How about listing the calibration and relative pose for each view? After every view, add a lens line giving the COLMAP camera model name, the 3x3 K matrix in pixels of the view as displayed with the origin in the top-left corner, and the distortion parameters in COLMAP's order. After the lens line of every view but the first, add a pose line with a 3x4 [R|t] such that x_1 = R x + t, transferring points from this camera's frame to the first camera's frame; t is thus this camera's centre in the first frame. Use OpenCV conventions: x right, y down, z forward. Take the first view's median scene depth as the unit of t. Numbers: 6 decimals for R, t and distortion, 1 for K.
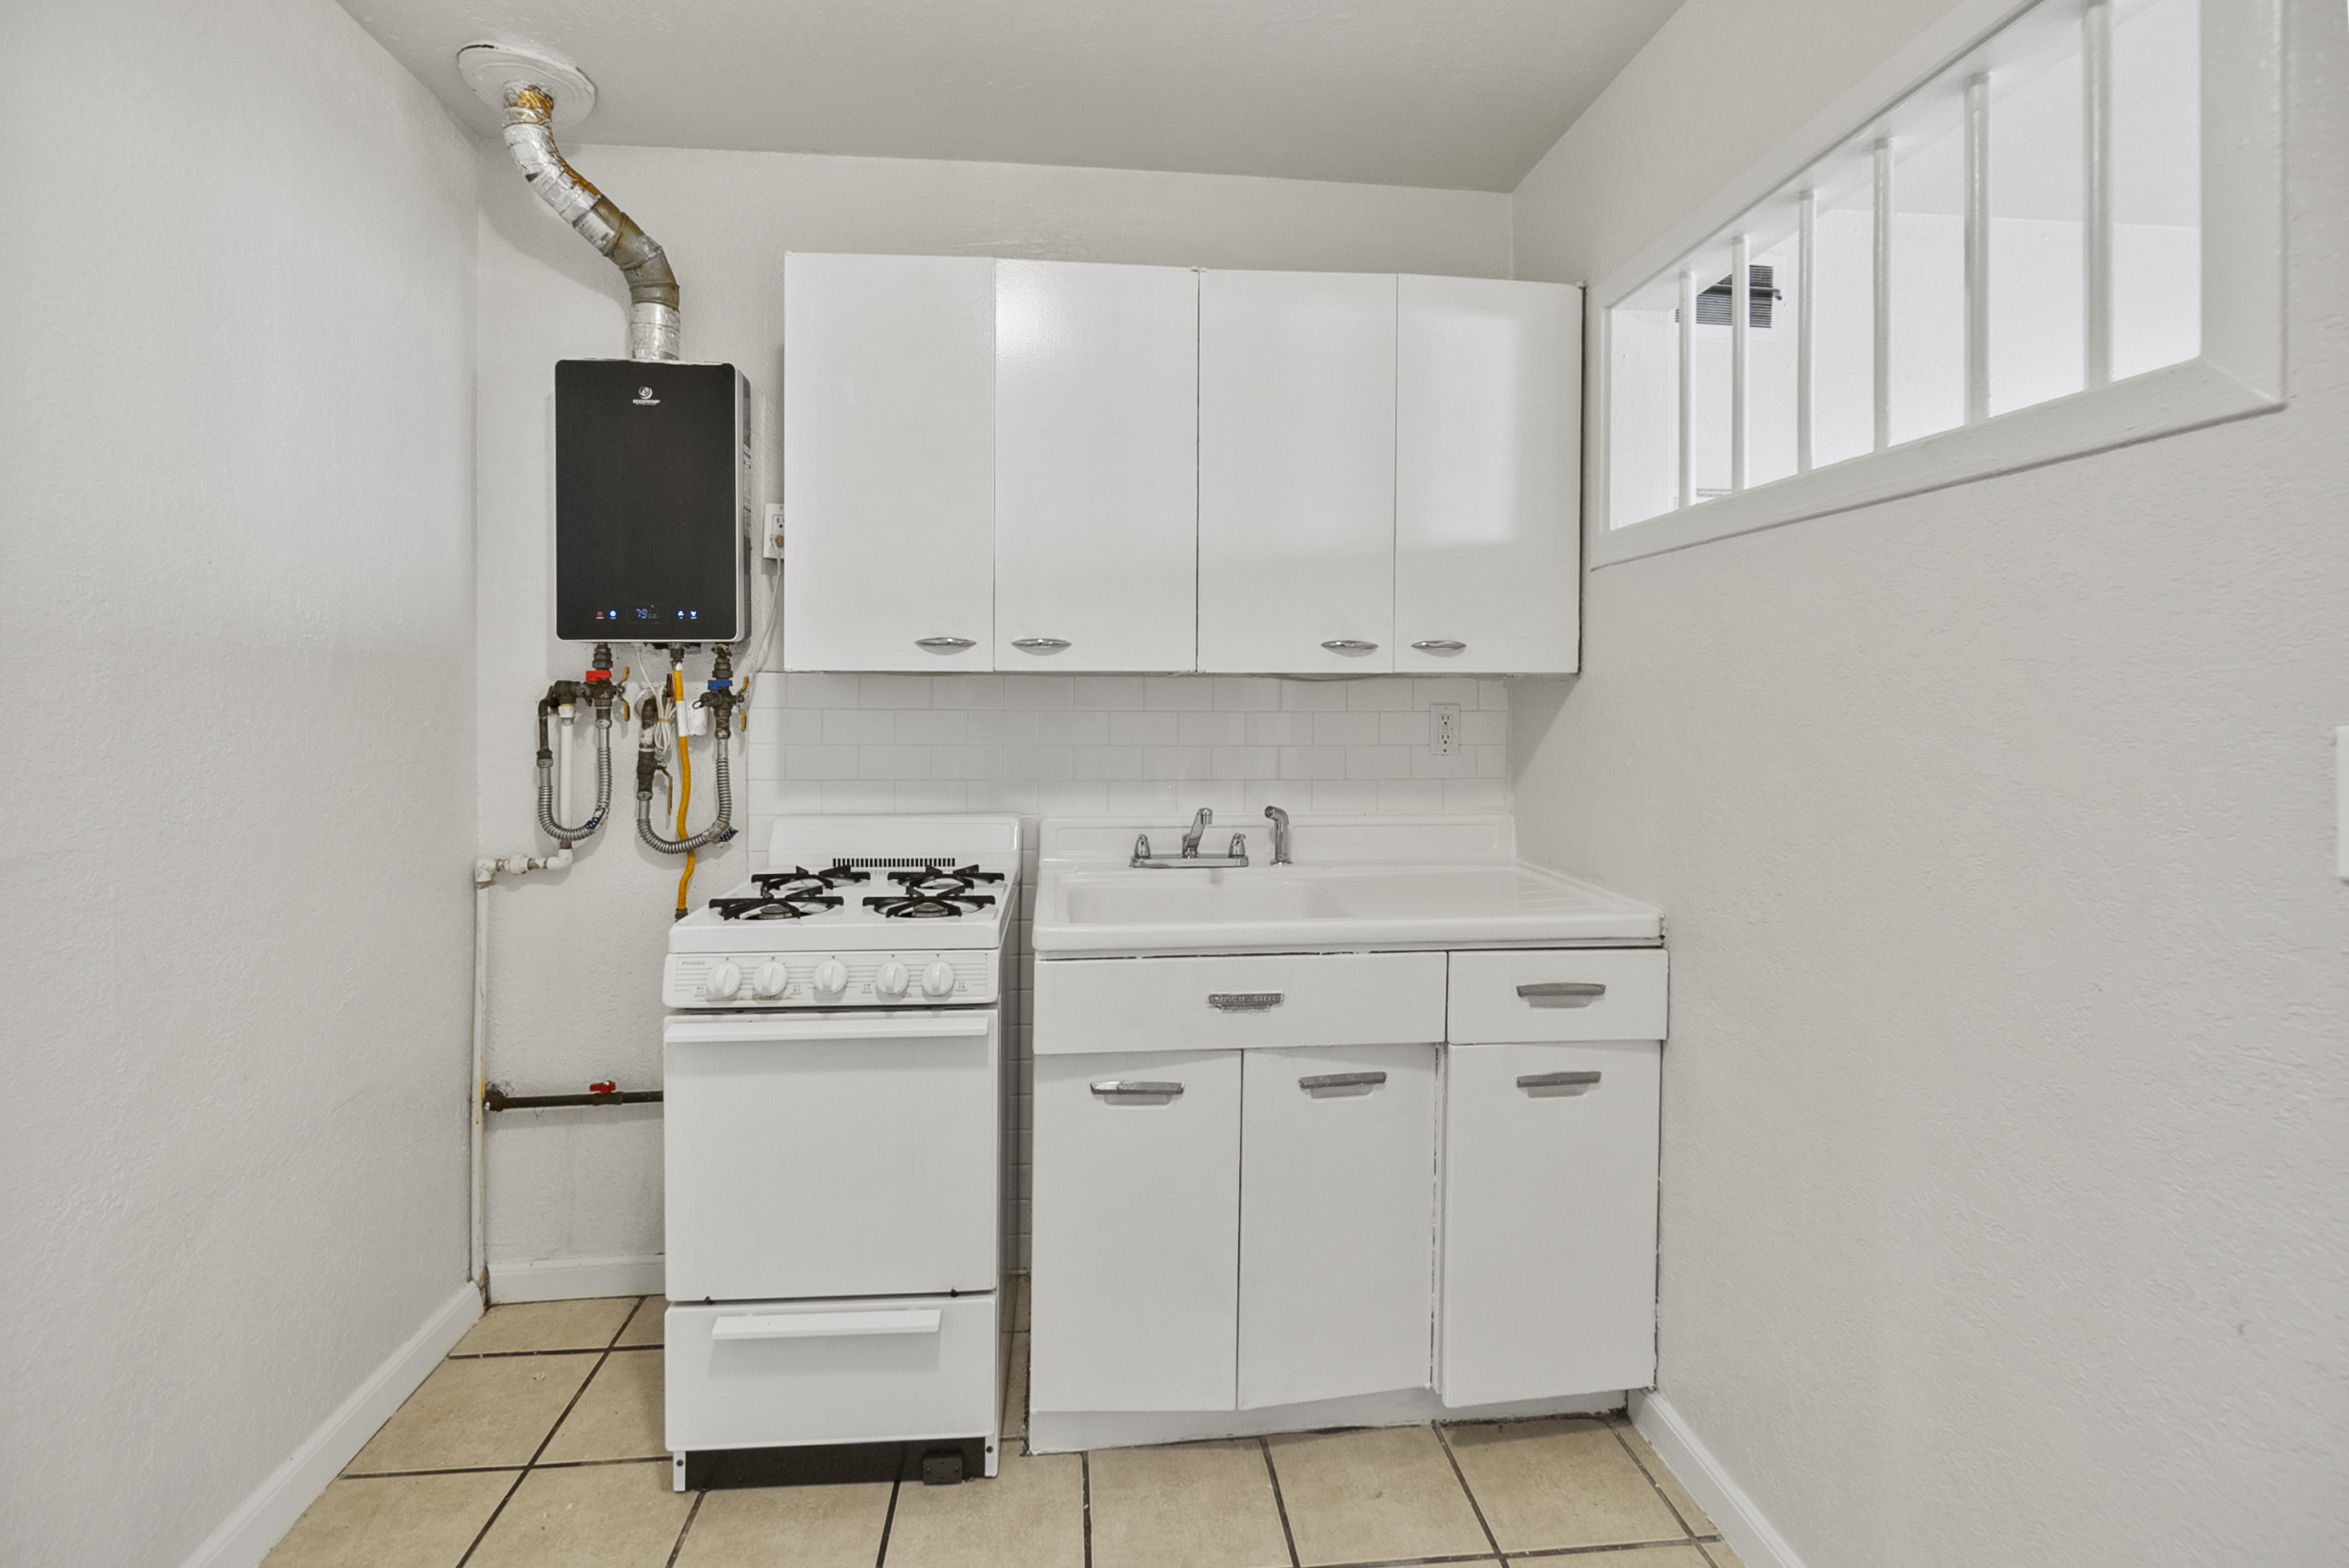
lens RADIAL K [[1038.3, 0, 1173.6], [0, 1038.3, 694.9], [0, 0, 1]] dist [-0.005820, -0.000231]
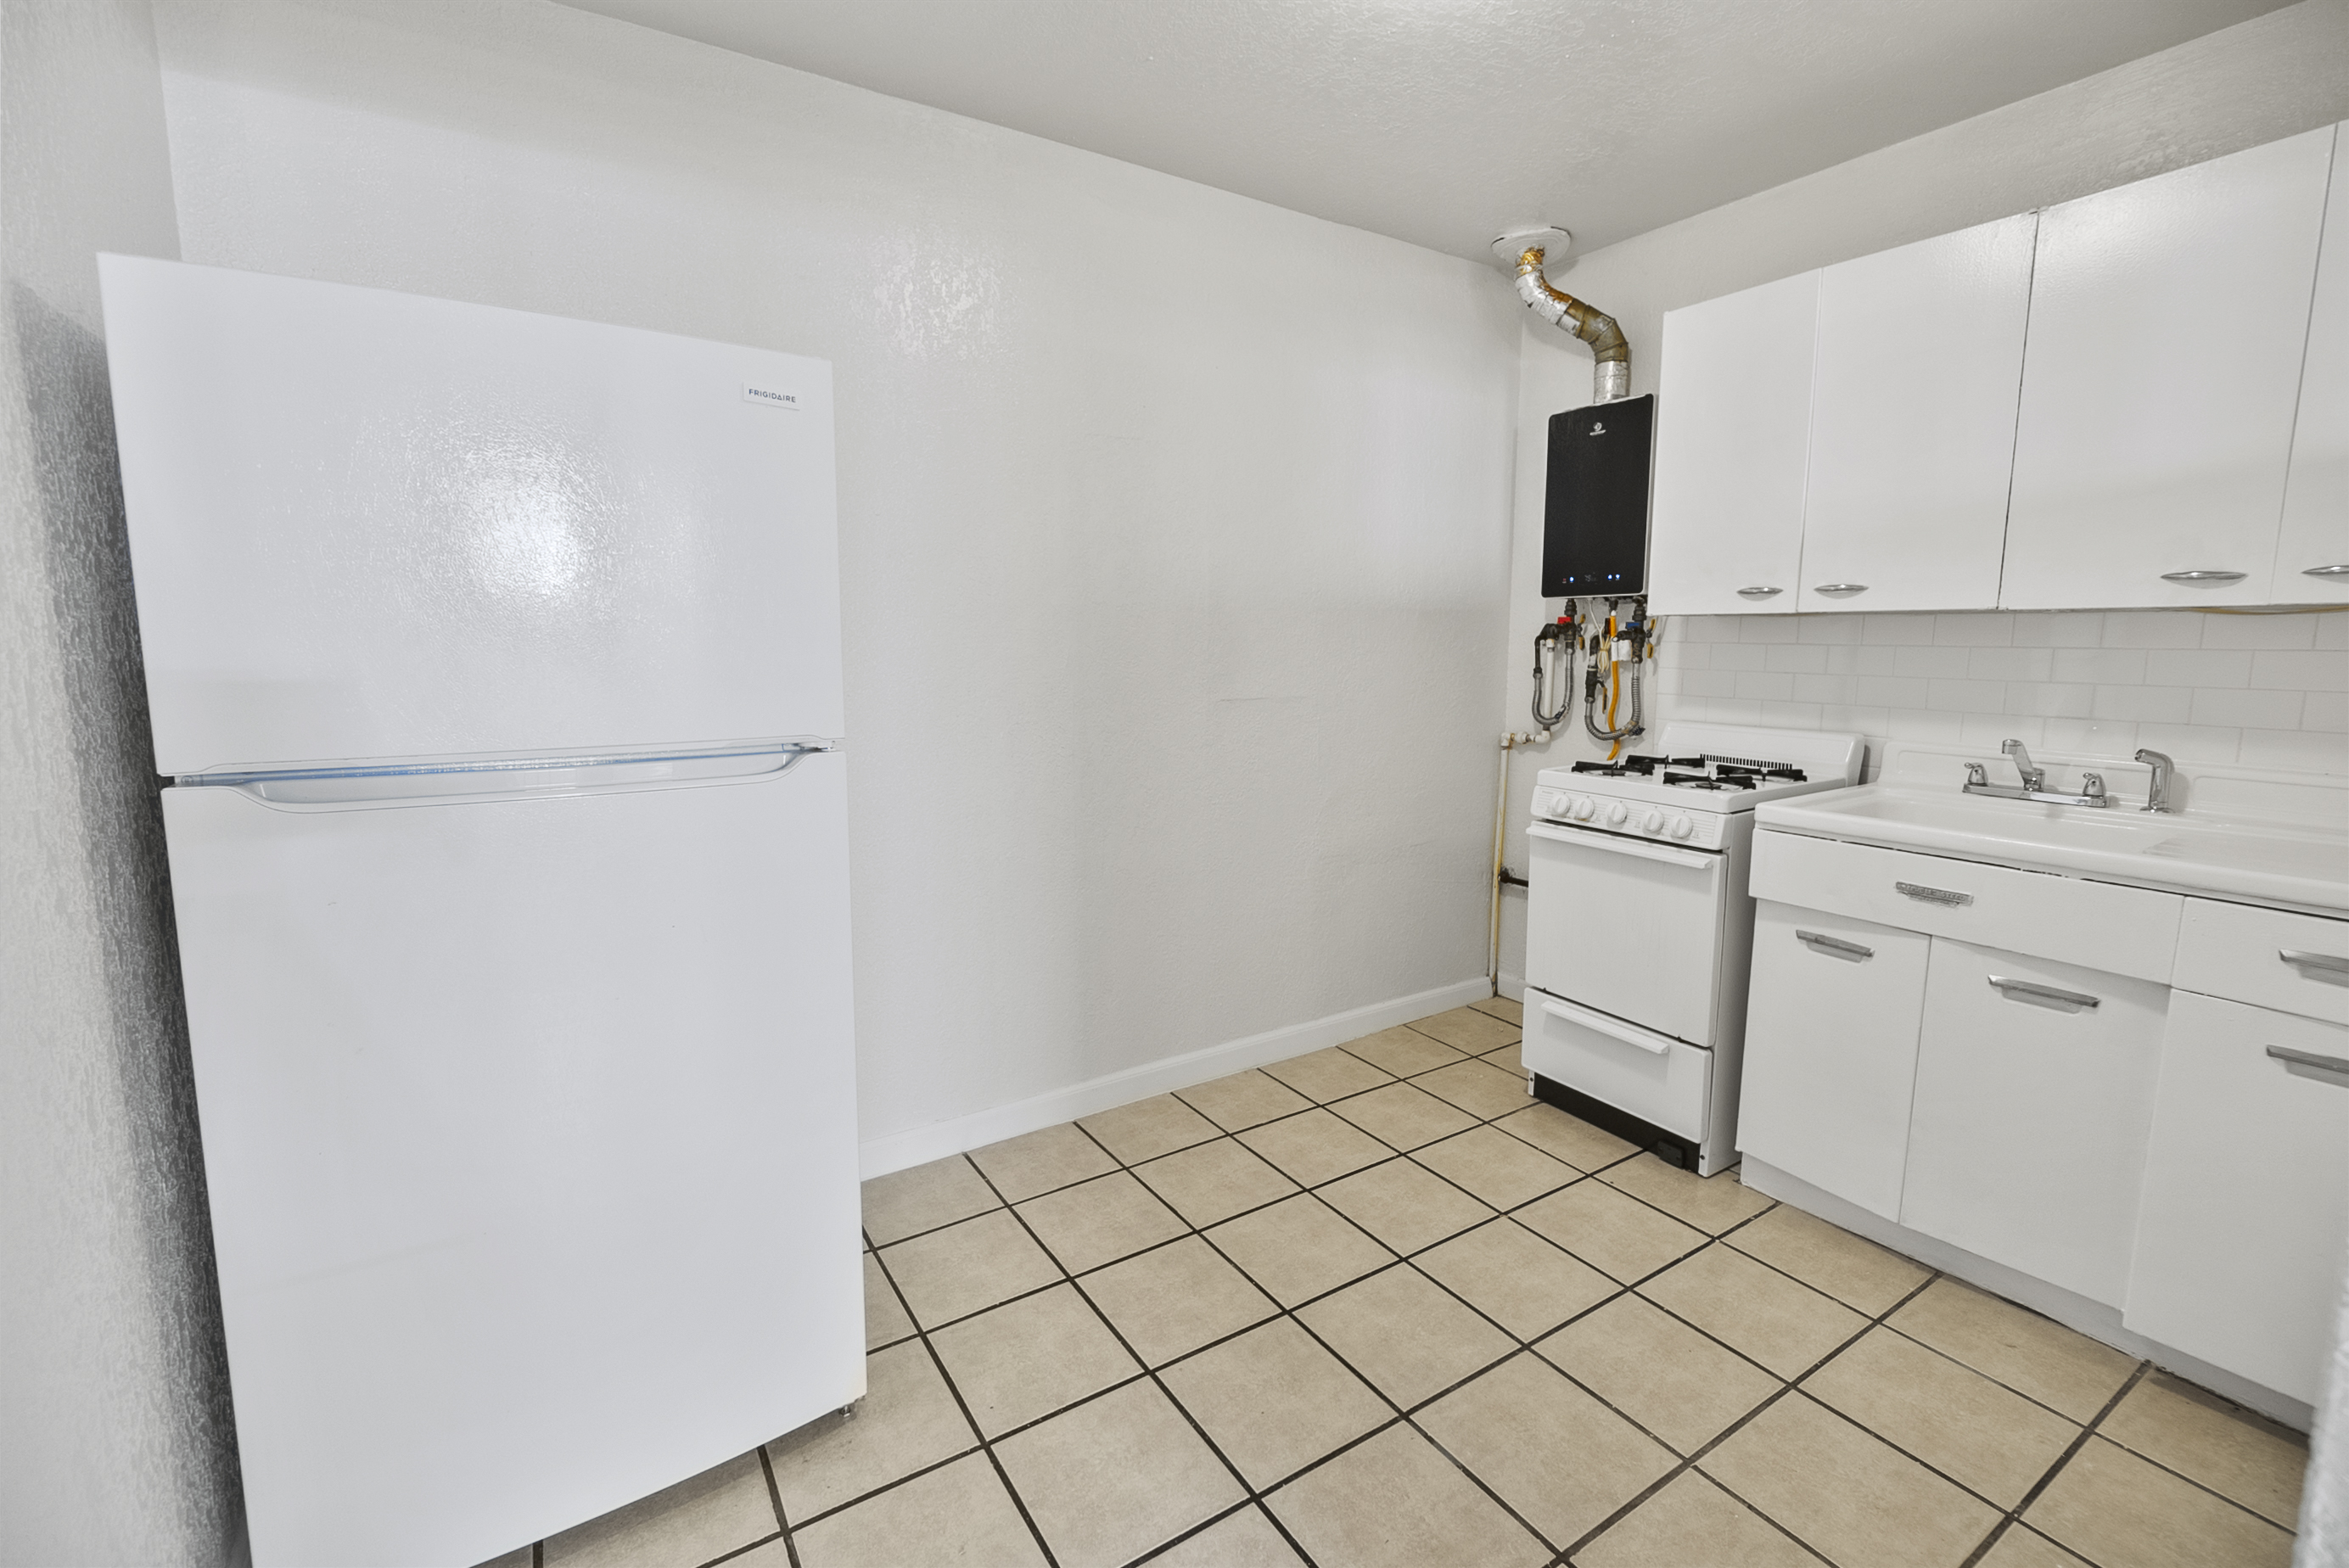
lens RADIAL K [[1038.3, 0, 1173.6], [0, 1038.3, 694.9], [0, 0, 1]] dist [-0.005820, -0.000231]
pose [[0.457139, 0.049769, -0.888002, 0.549800], [0.001390, 0.998392, 0.056671, 0.004162], [0.889394, -0.027141, 0.456335, -0.219603]]
